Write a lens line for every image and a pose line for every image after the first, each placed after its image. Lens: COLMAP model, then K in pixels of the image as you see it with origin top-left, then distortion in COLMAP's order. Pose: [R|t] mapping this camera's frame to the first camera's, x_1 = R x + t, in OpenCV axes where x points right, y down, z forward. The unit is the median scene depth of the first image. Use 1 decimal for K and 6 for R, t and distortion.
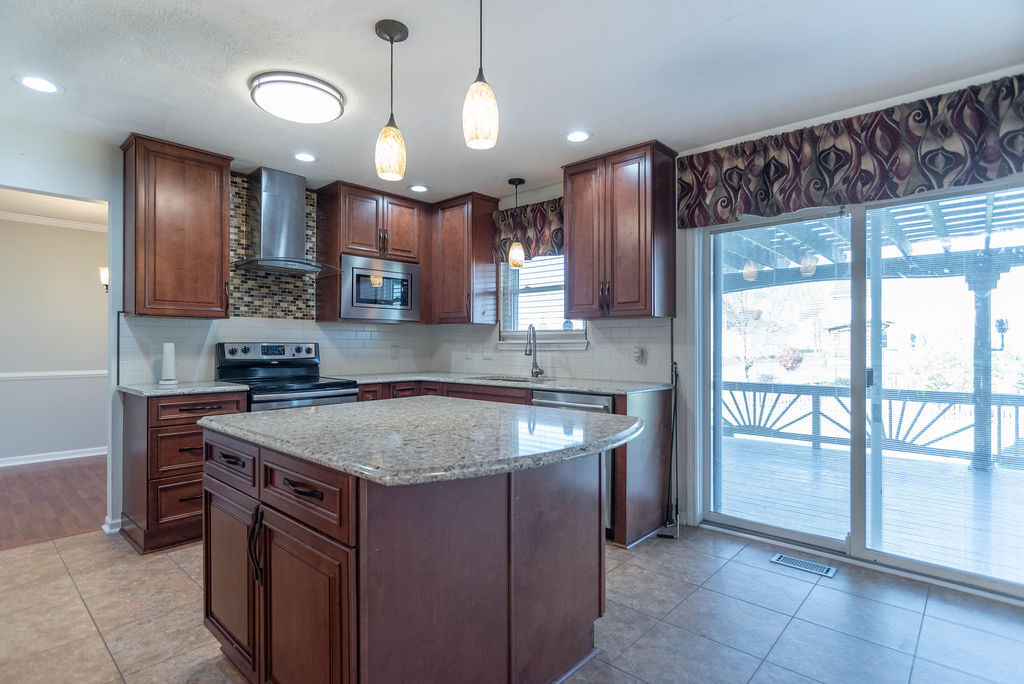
lens RADIAL K [[514.4, 0, 514.8], [0, 514.4, 341.1], [0, 0, 1]] dist [-0.003663, -0.001022]
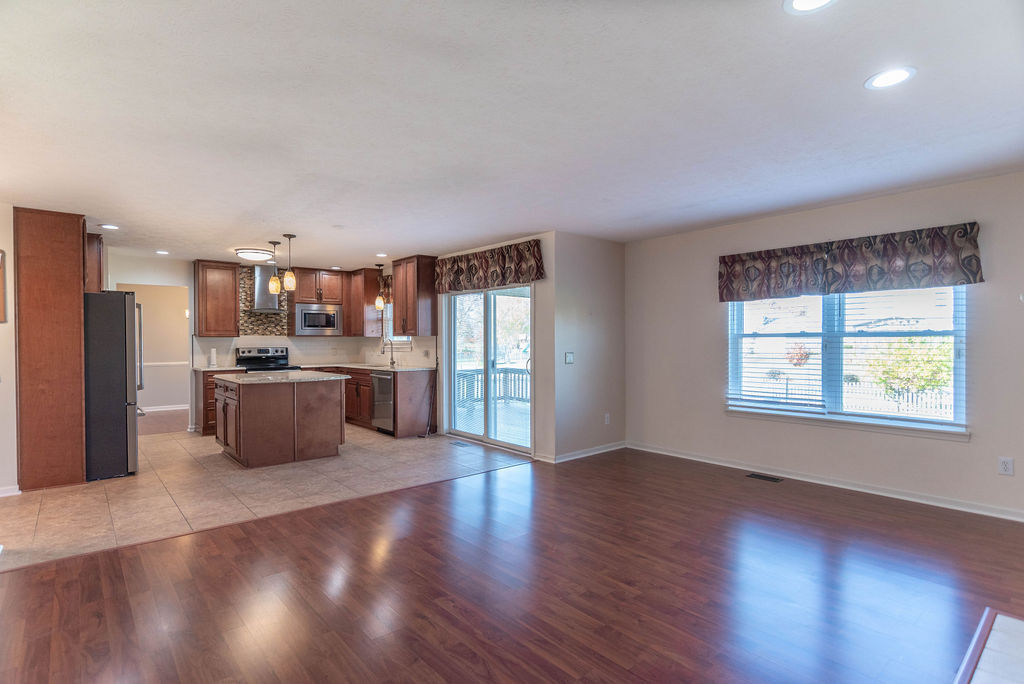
lens RADIAL K [[517.2, 0, 504.7], [0, 517.2, 344.8], [0, 0, 1]] dist [0.001949, 0.000753]
pose [[0.991037, -0.002211, -0.133573, 0.799699], [0.004194, 0.999885, 0.014566, -0.036050], [0.133525, -0.014996, 0.990932, -0.962549]]
